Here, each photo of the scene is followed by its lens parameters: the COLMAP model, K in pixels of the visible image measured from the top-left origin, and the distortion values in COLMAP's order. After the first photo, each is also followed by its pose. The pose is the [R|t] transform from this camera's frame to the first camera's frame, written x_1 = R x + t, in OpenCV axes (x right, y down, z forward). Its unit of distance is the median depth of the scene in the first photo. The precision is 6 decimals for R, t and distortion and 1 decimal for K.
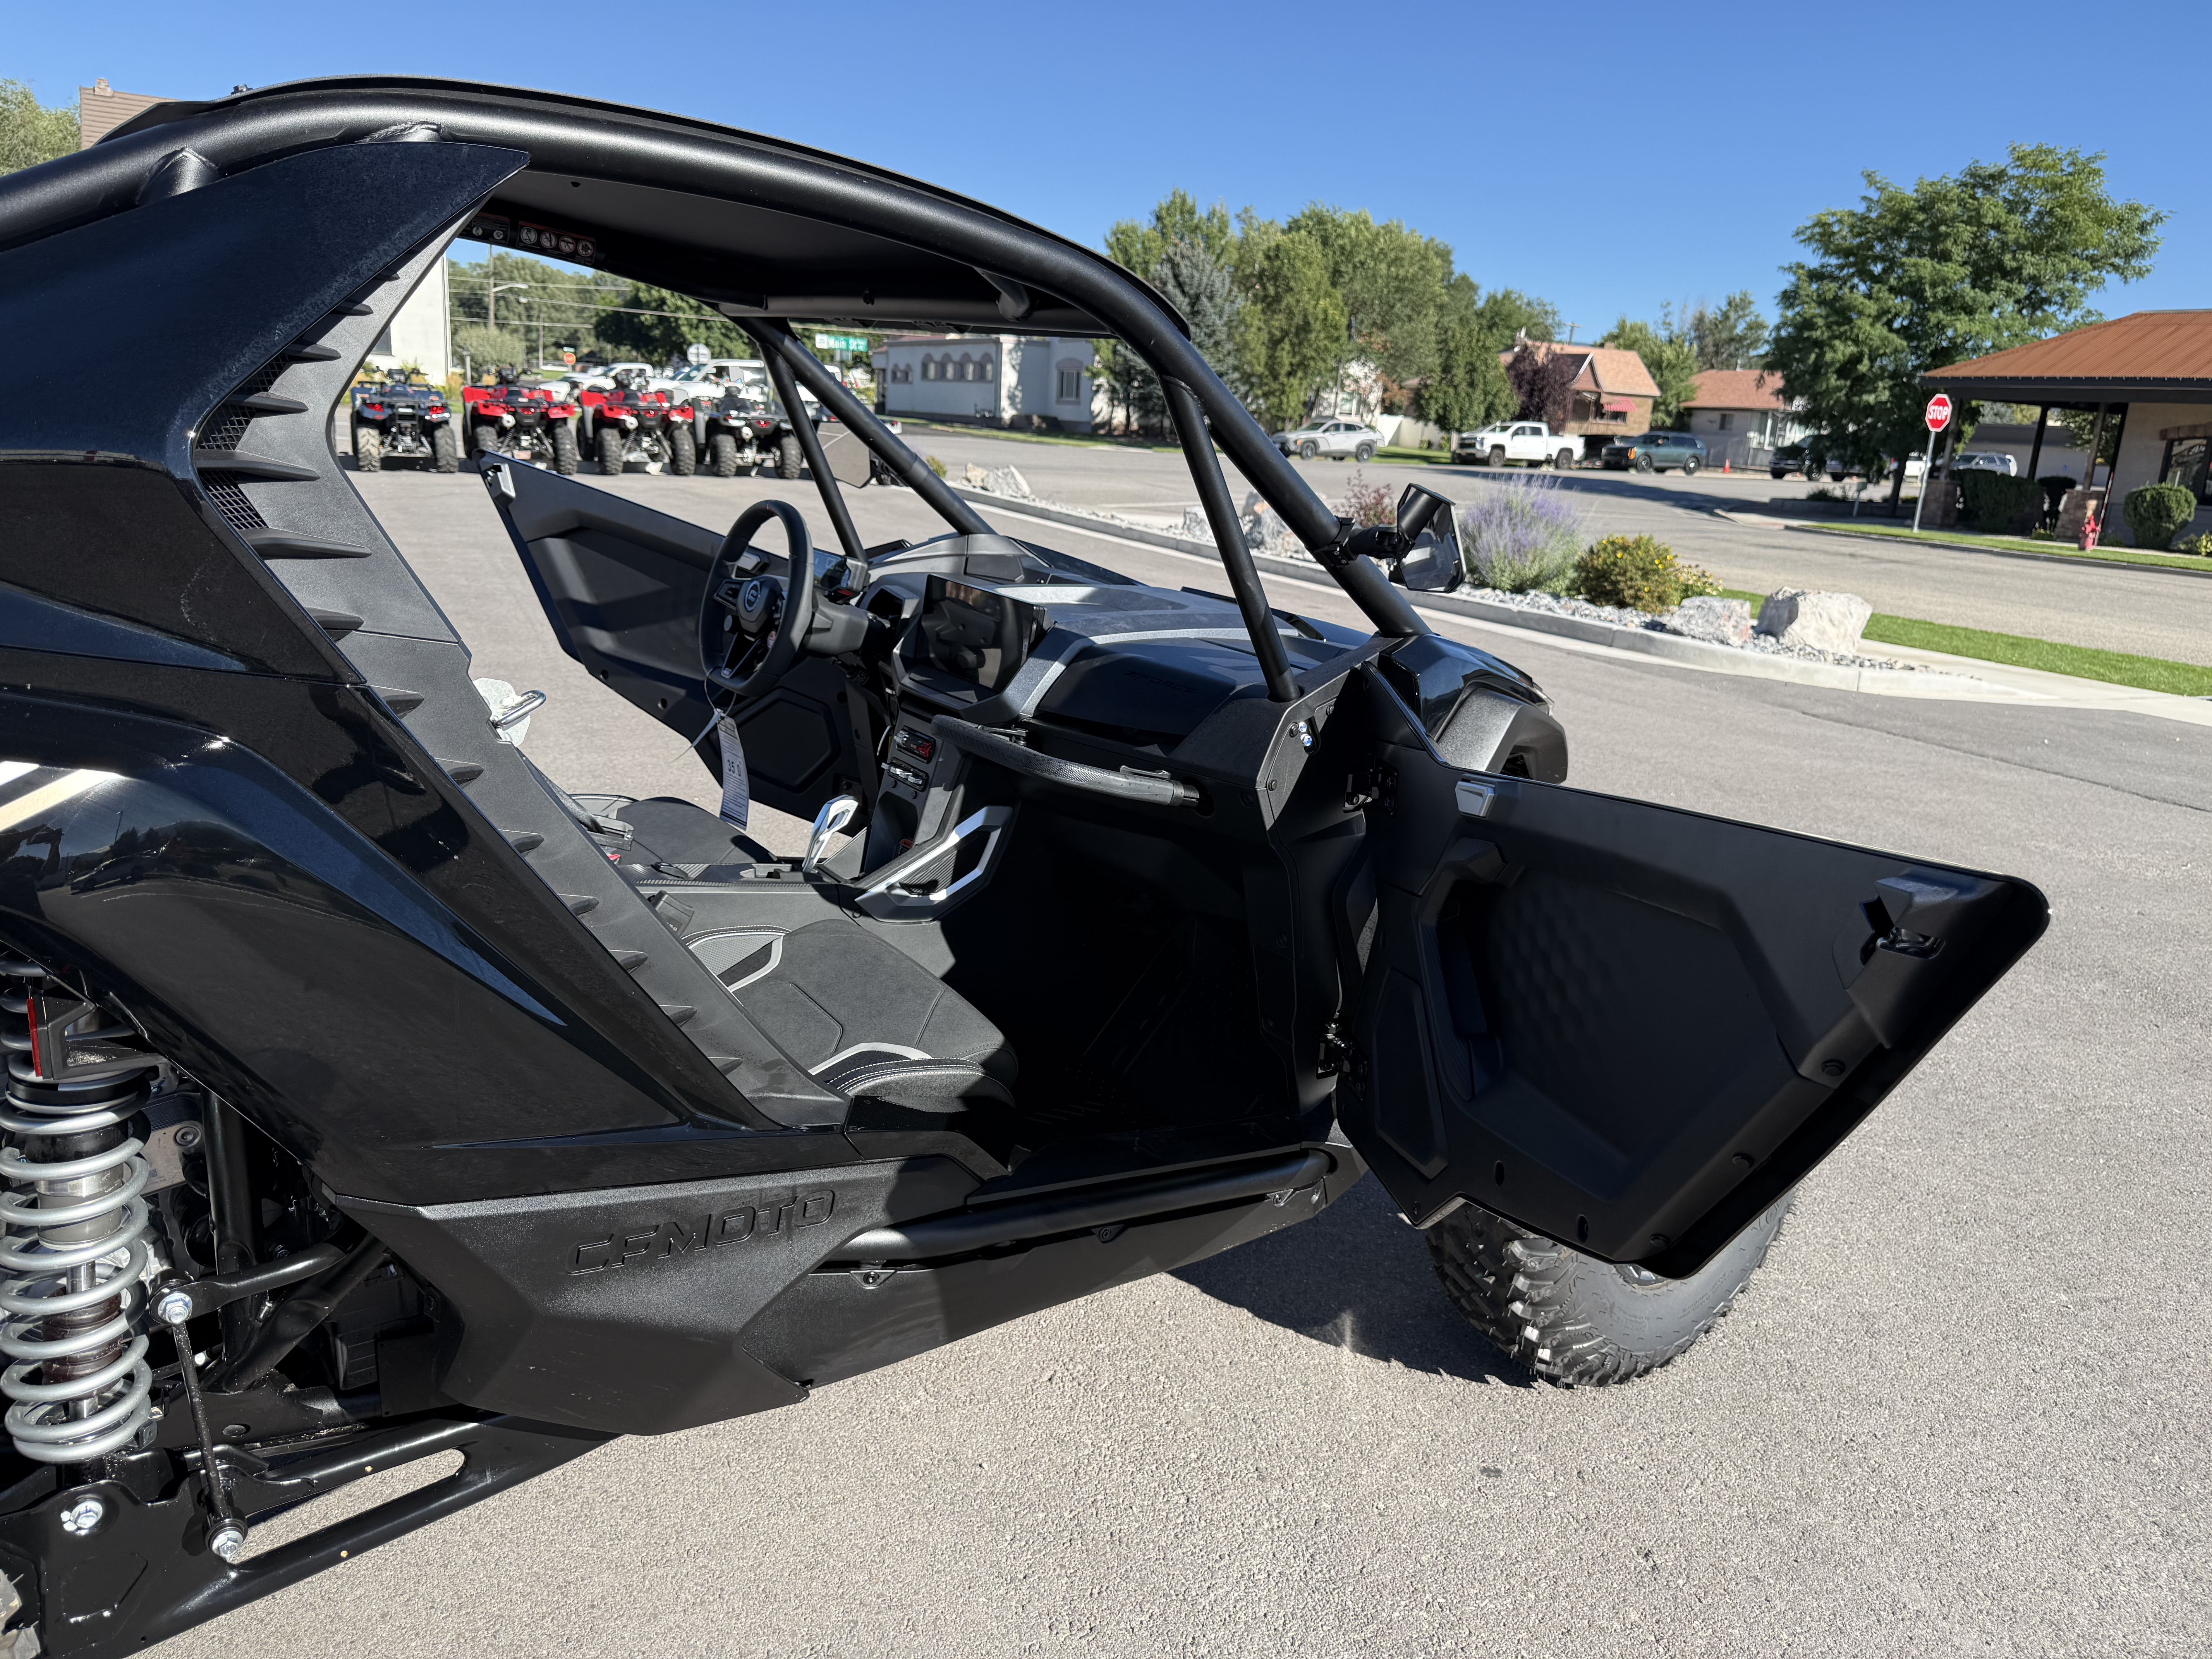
lens RADIAL K [[1571.5, 0, 1115.2], [0, 1571.5, 818.4], [0, 0, 1]] dist [0.014948, -0.028892]
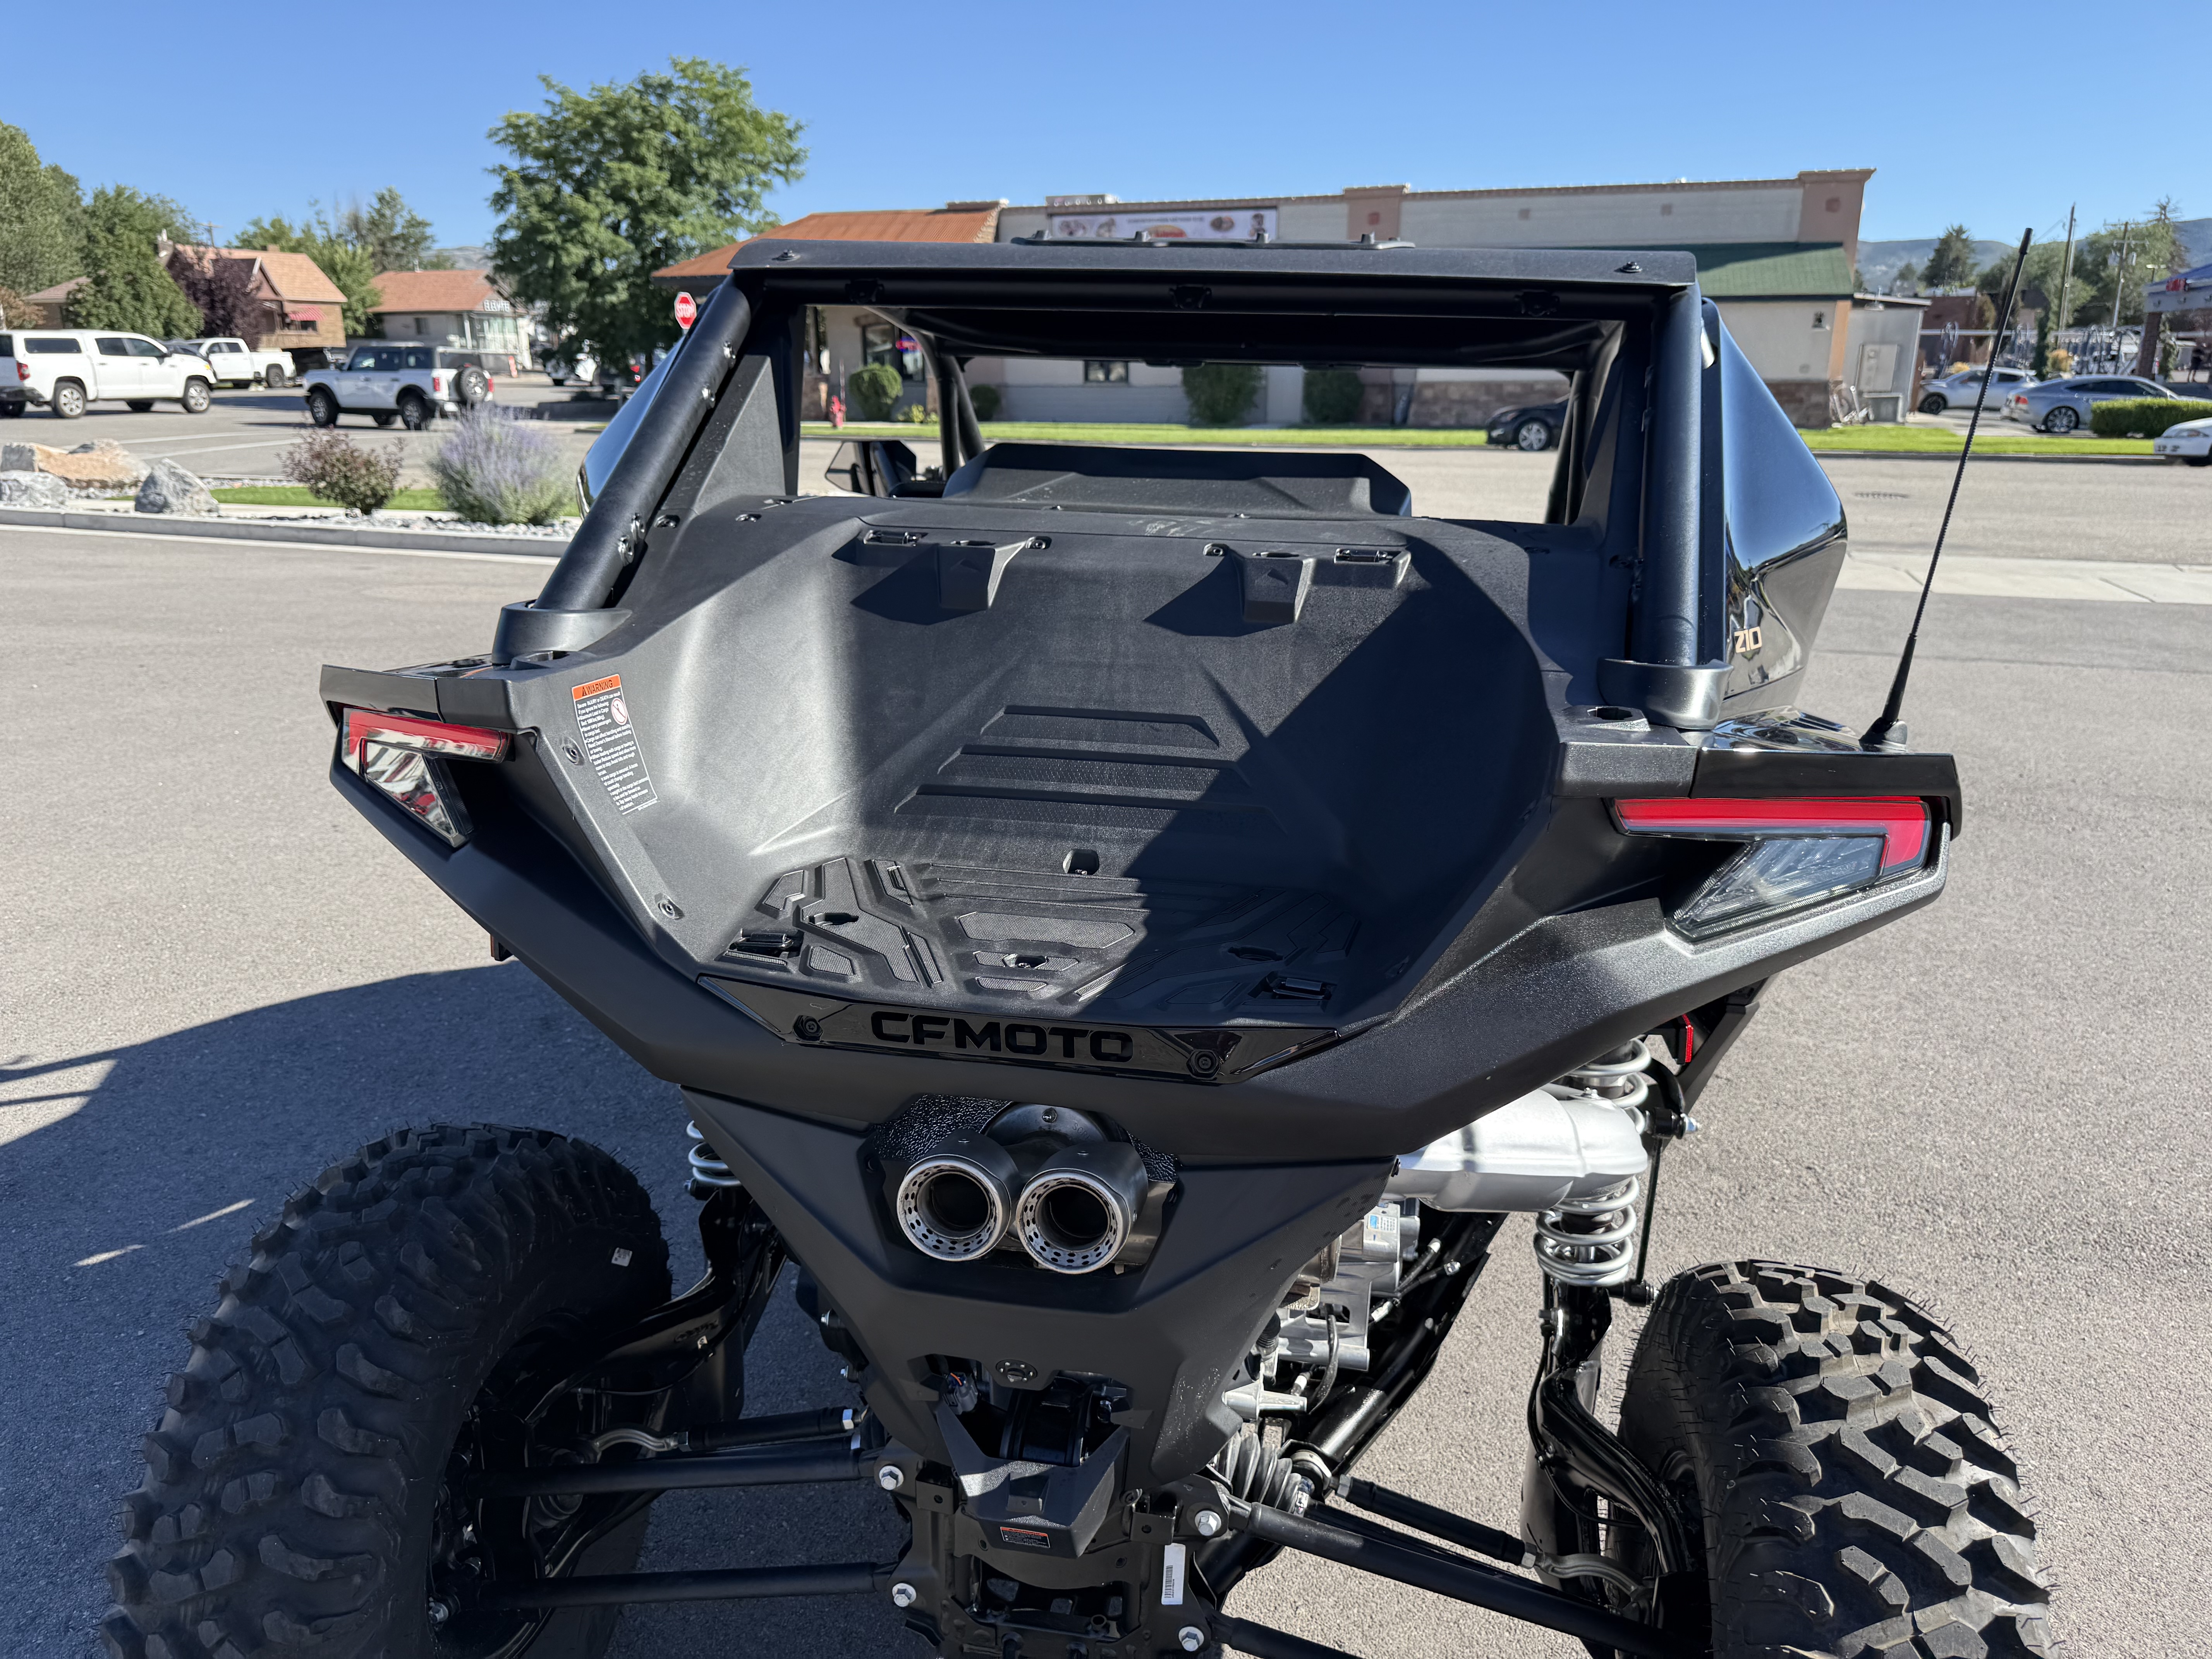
lens RADIAL K [[1571.5, 0, 1114.2], [0, 1571.5, 838.9], [0, 0, 1]] dist [0.014948, -0.028892]
pose [[0.710102, -0.263631, 0.652881, -0.108107], [0.216272, 0.964100, 0.154073, -0.016336], [-0.670060, 0.031793, 0.741626, 0.016528]]
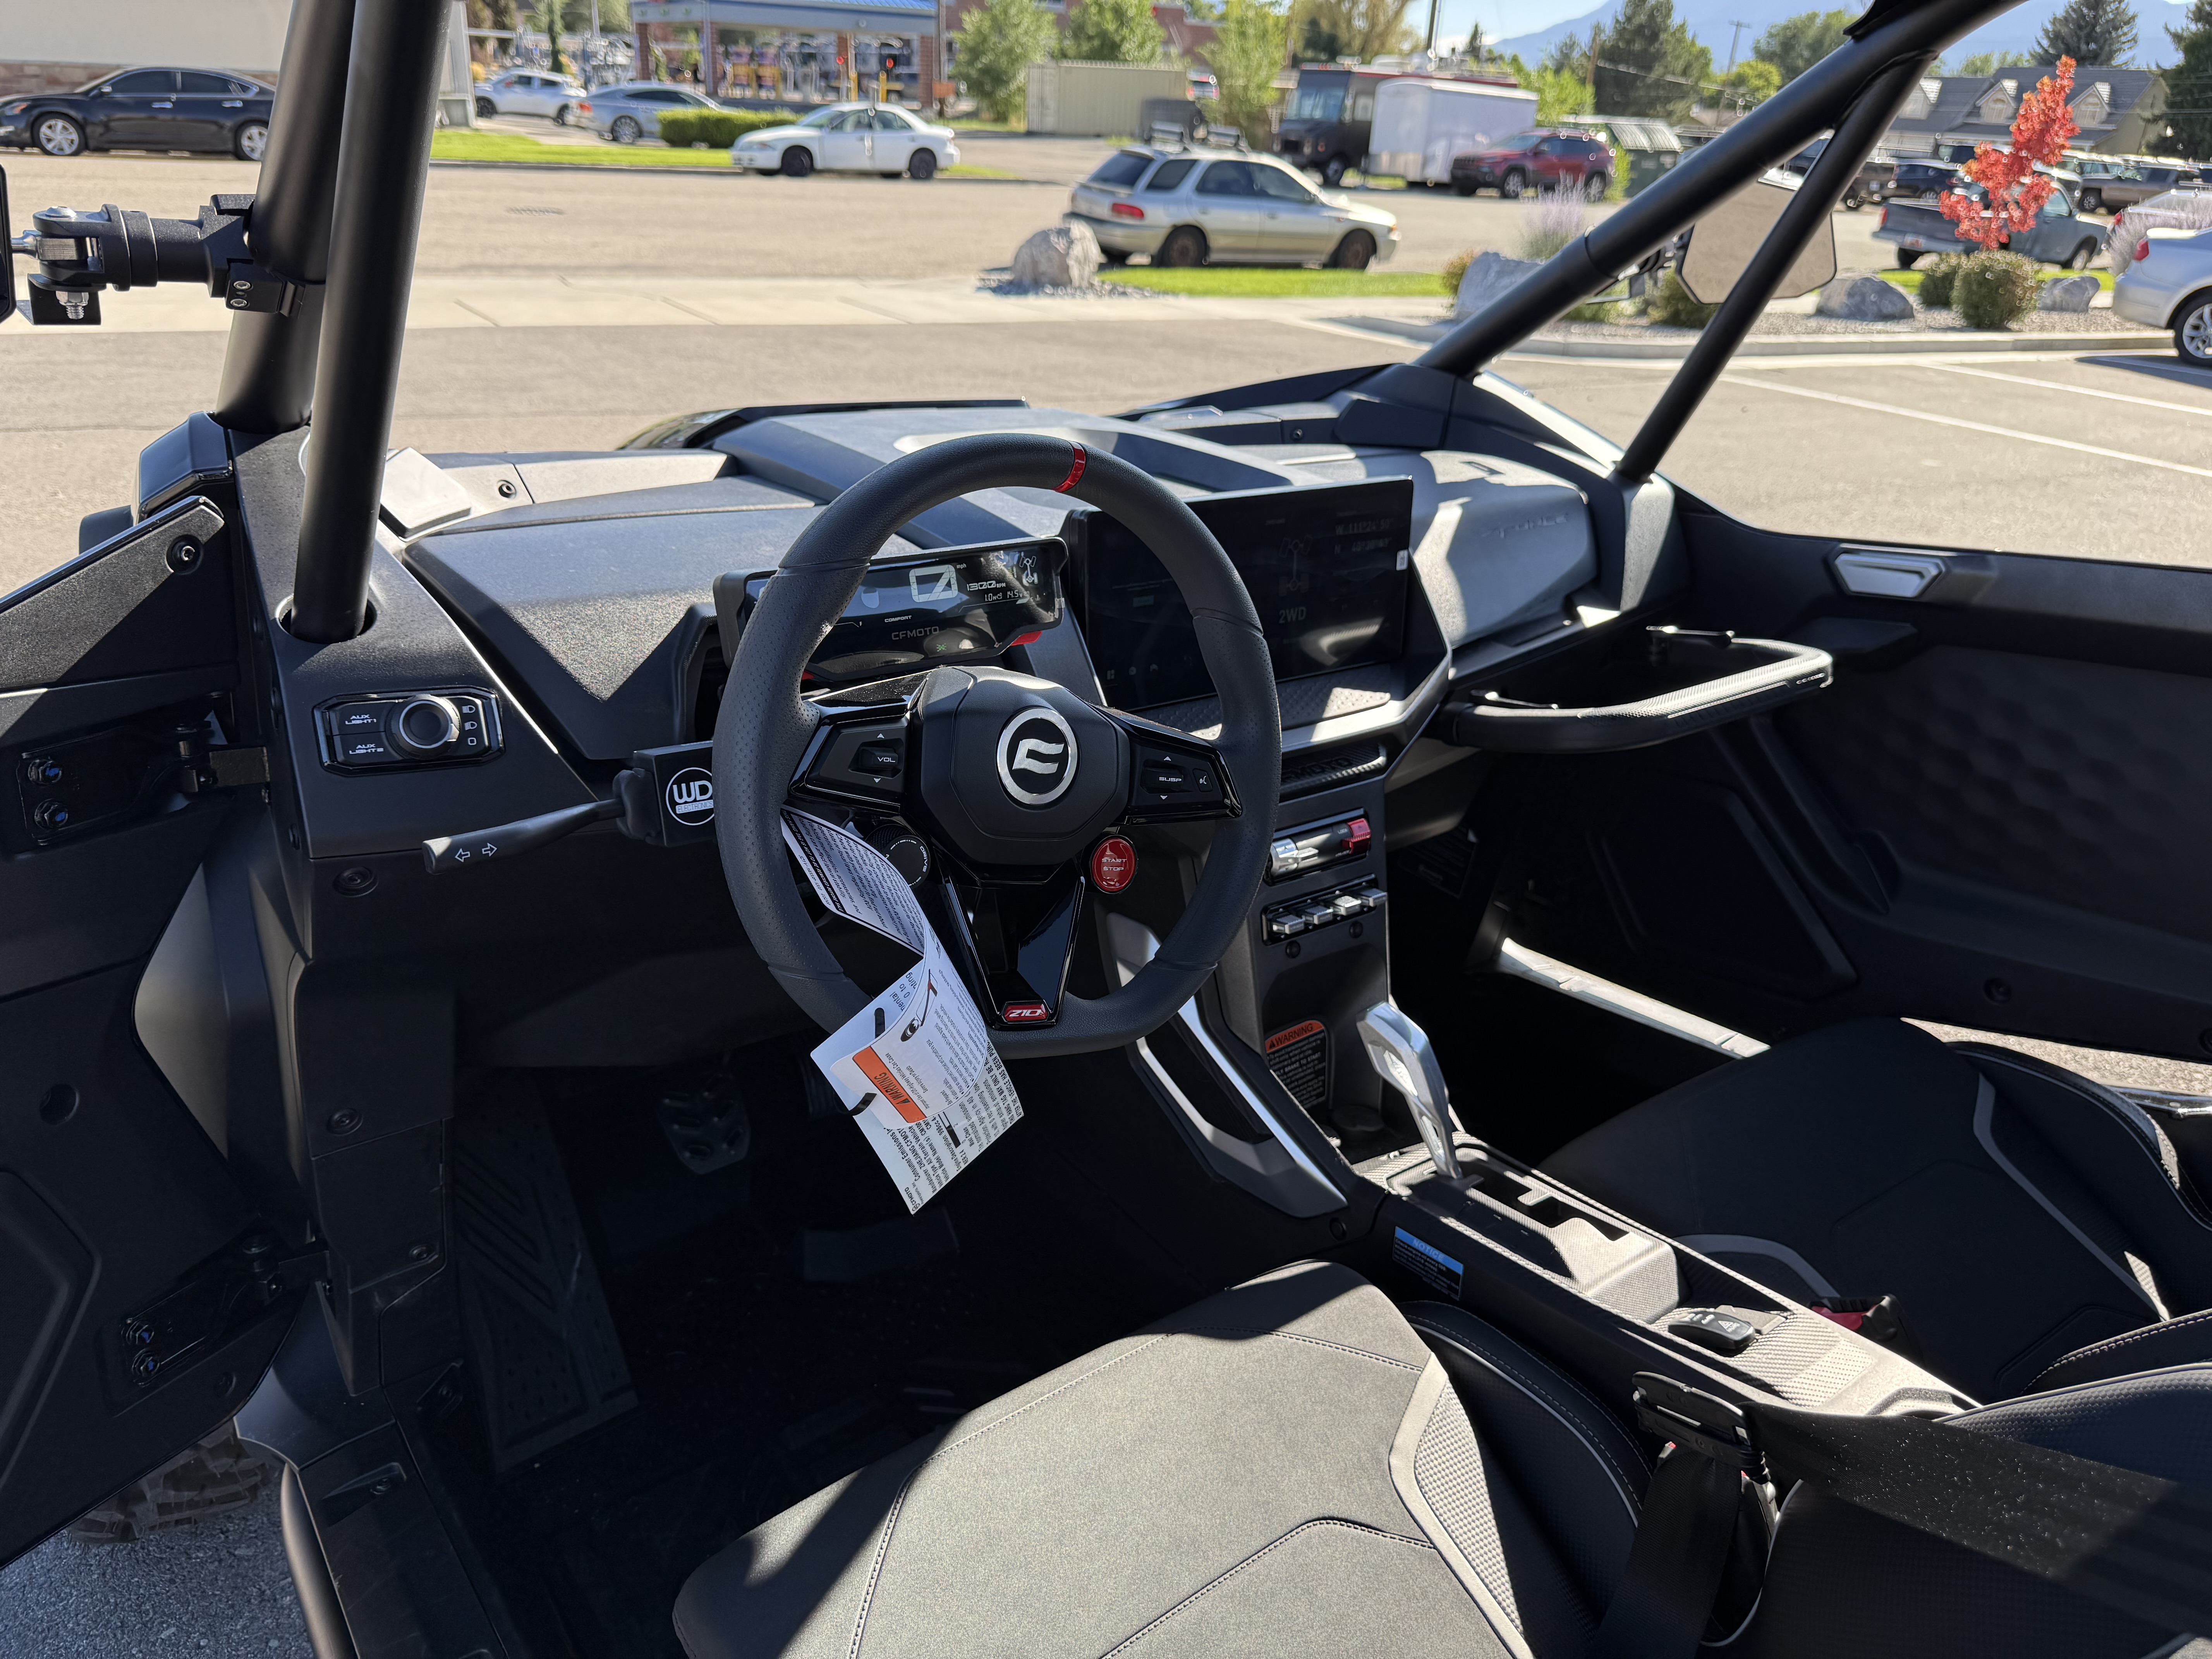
lens RADIAL K [[1571.5, 0, 1092.7], [0, 1571.5, 846.0], [0, 0, 1]] dist [0.014948, -0.028892]
pose [[-0.036517, -0.485172, 0.873656, -0.056712], [0.192808, 0.854393, 0.482533, -0.030808], [-0.980557, 0.186068, 0.062345, 0.109076]]
